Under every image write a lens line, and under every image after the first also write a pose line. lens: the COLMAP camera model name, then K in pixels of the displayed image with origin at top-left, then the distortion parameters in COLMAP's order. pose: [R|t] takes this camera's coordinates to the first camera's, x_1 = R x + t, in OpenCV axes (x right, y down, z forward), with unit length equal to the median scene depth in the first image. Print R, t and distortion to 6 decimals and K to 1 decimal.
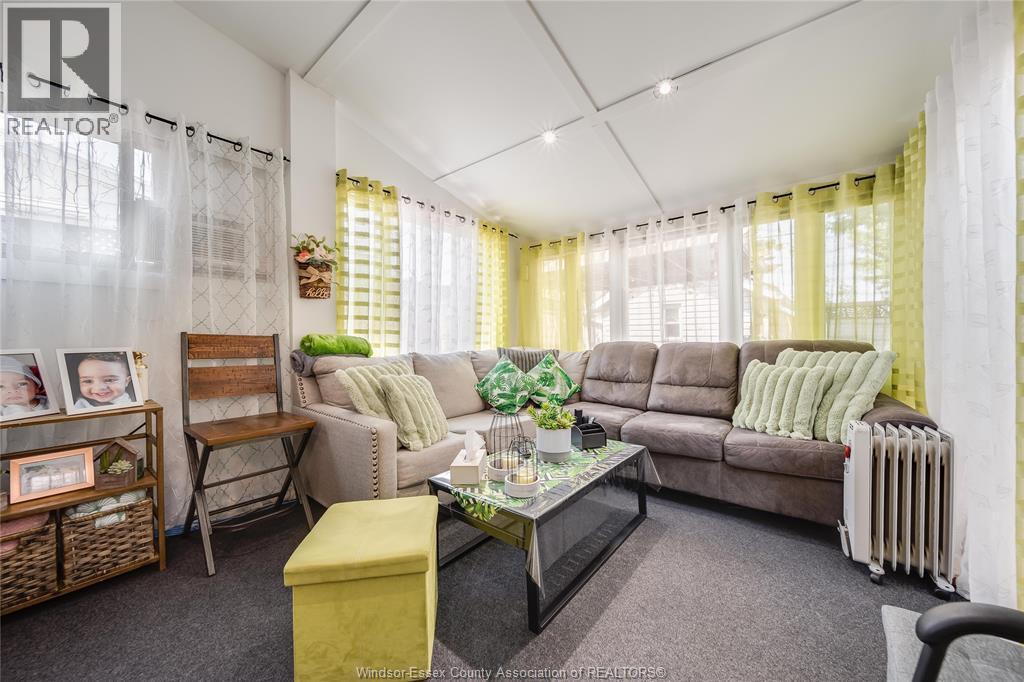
lens RADIAL K [[365.4, 0, 512.5], [0, 365.4, 340.8], [0, 0, 1]] dist [0.000169, -0.001363]
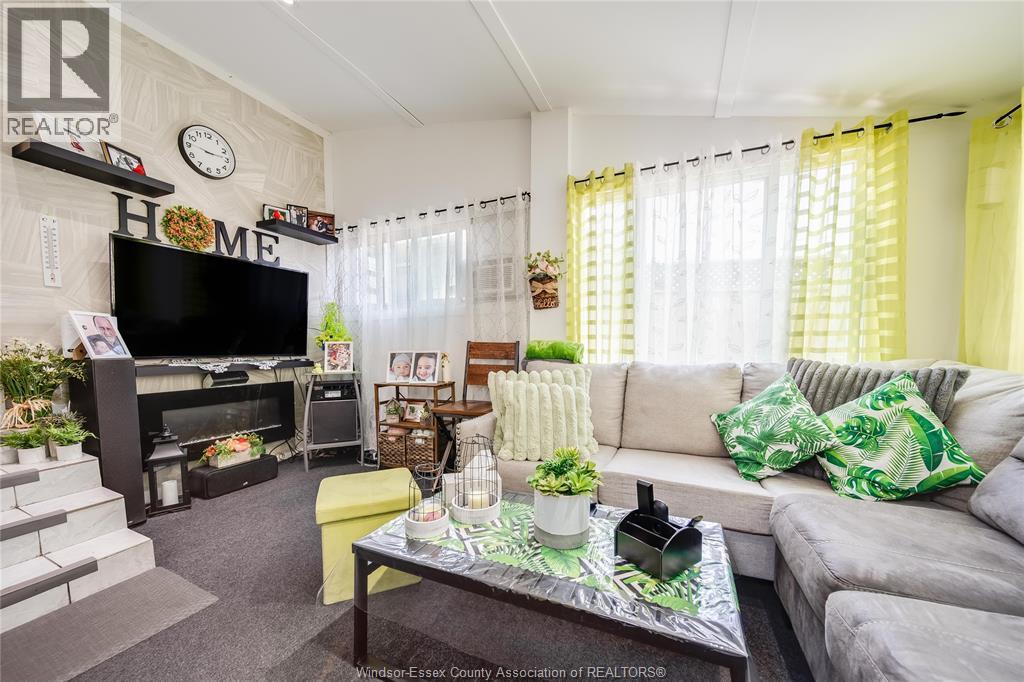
lens RADIAL K [[371.9, 0, 521.1], [0, 371.9, 369.1], [0, 0, 1]] dist [0.001274, 0.000007]
pose [[0.271977, 0.057614, -0.960578, 0.532992], [-0.001104, 0.998224, 0.059559, 0.001041], [0.962303, -0.015138, 0.271558, 0.602893]]
